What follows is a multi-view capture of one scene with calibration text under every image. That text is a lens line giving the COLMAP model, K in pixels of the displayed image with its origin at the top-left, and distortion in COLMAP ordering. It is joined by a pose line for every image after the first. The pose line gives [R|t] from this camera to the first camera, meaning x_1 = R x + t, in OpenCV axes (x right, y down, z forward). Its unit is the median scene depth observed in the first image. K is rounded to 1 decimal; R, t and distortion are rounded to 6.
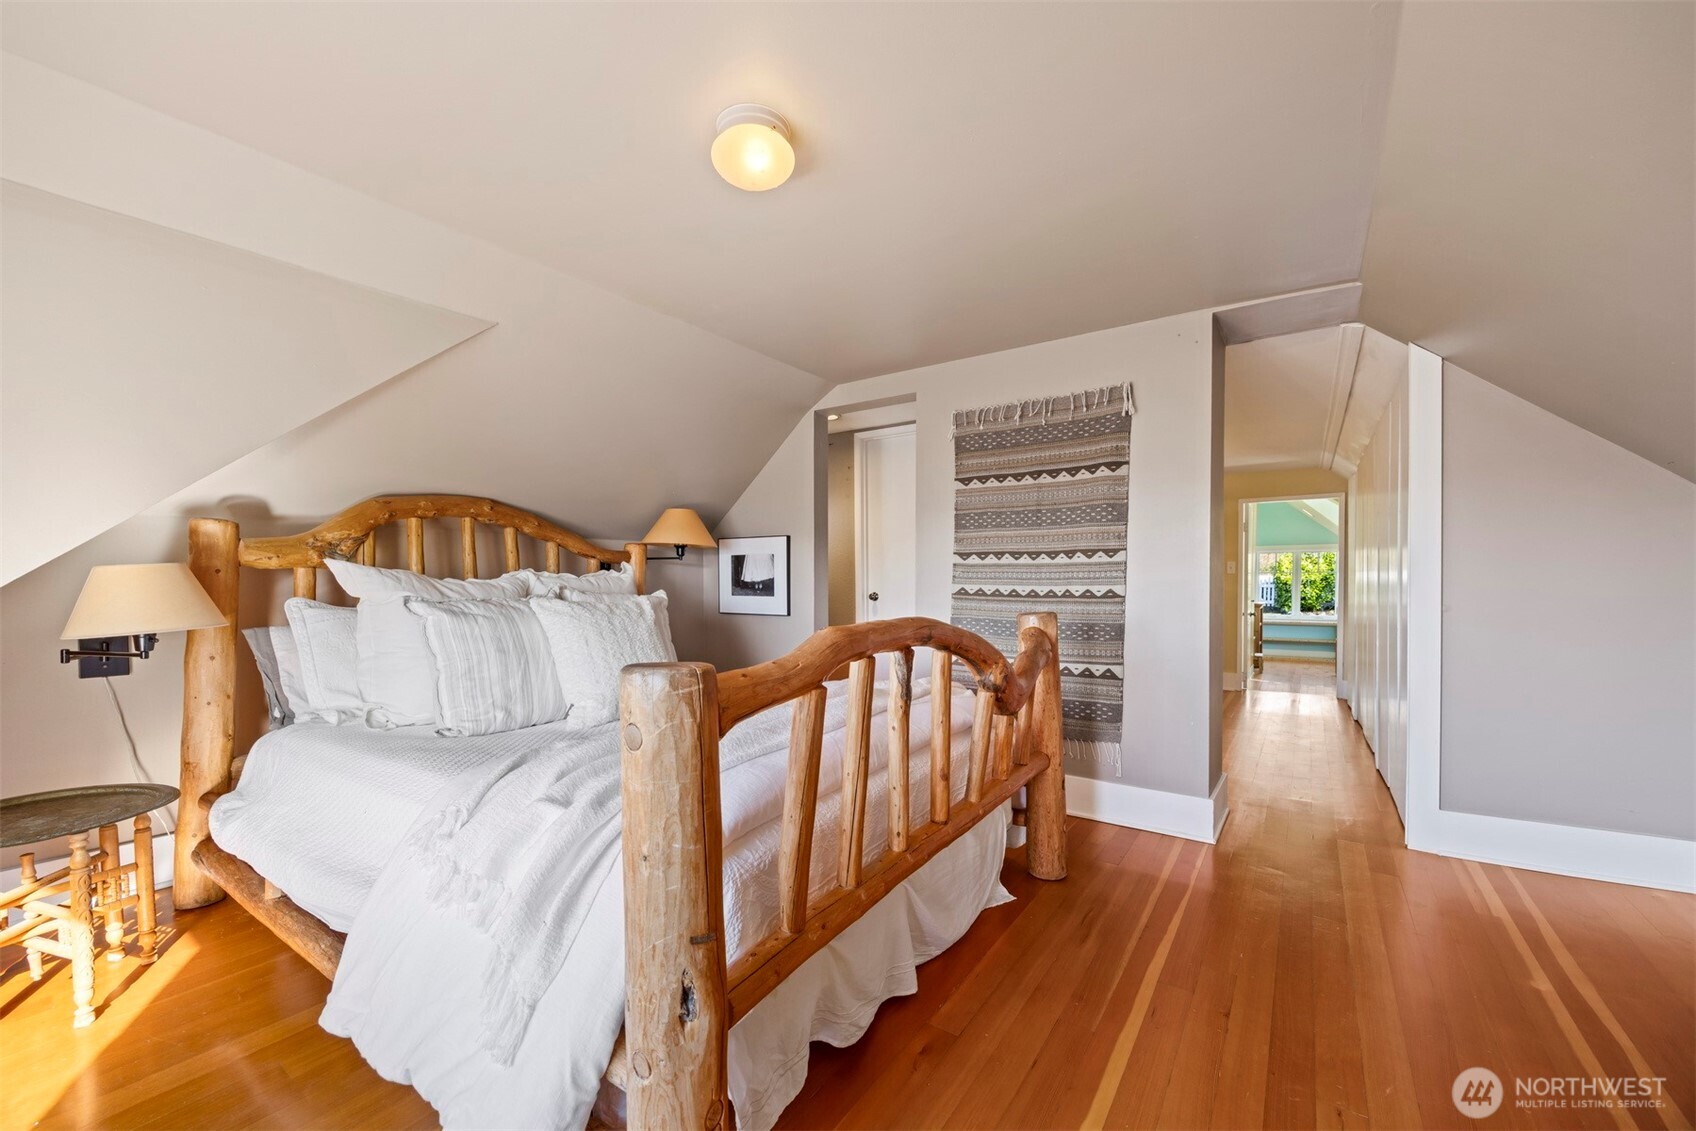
lens RADIAL K [[670.6, 0, 847.2], [0, 670.6, 587.8], [0, 0, 1]] dist [-0.000491, 0.000004]
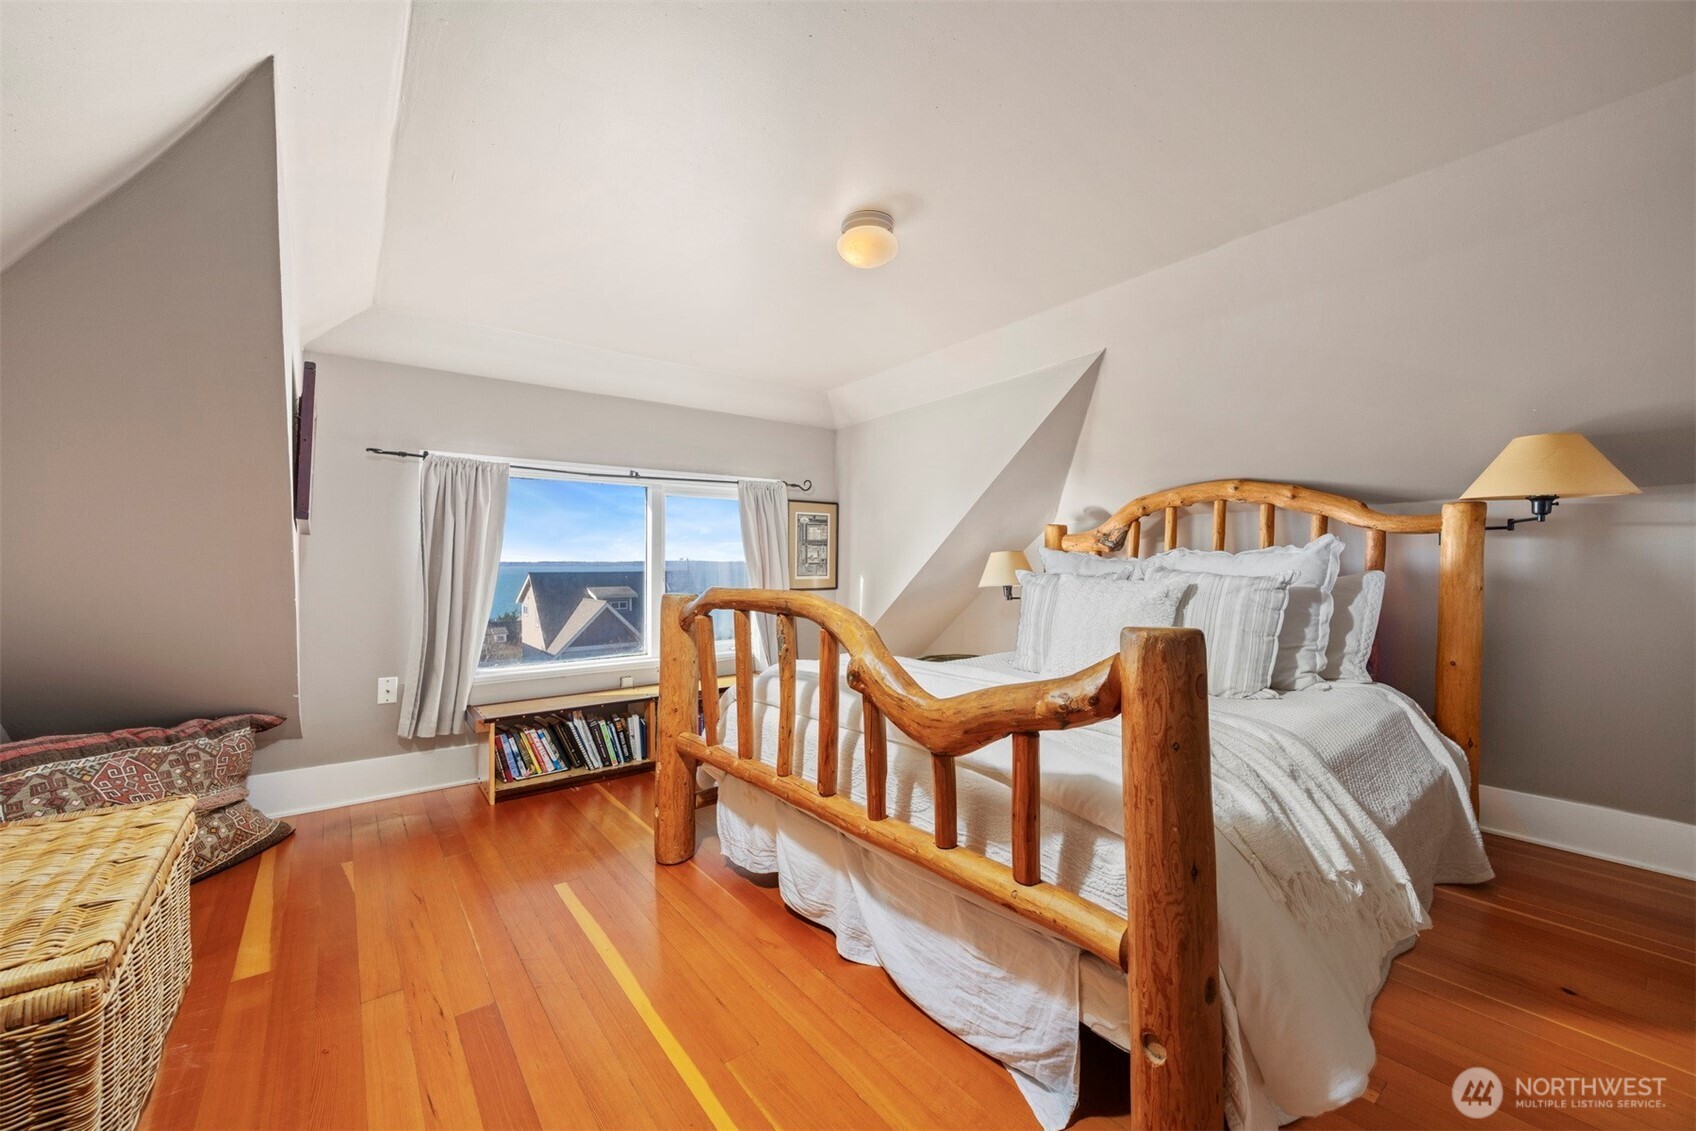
lens RADIAL K [[670.6, 0, 847.2], [0, 670.6, 587.8], [0, 0, 1]] dist [-0.000491, 0.000004]
pose [[-0.309292, 0.033602, -0.950373, 0.727217], [-0.001874, 0.999352, 0.035944, -0.003813], [0.950965, 0.012898, -0.309029, 0.902740]]
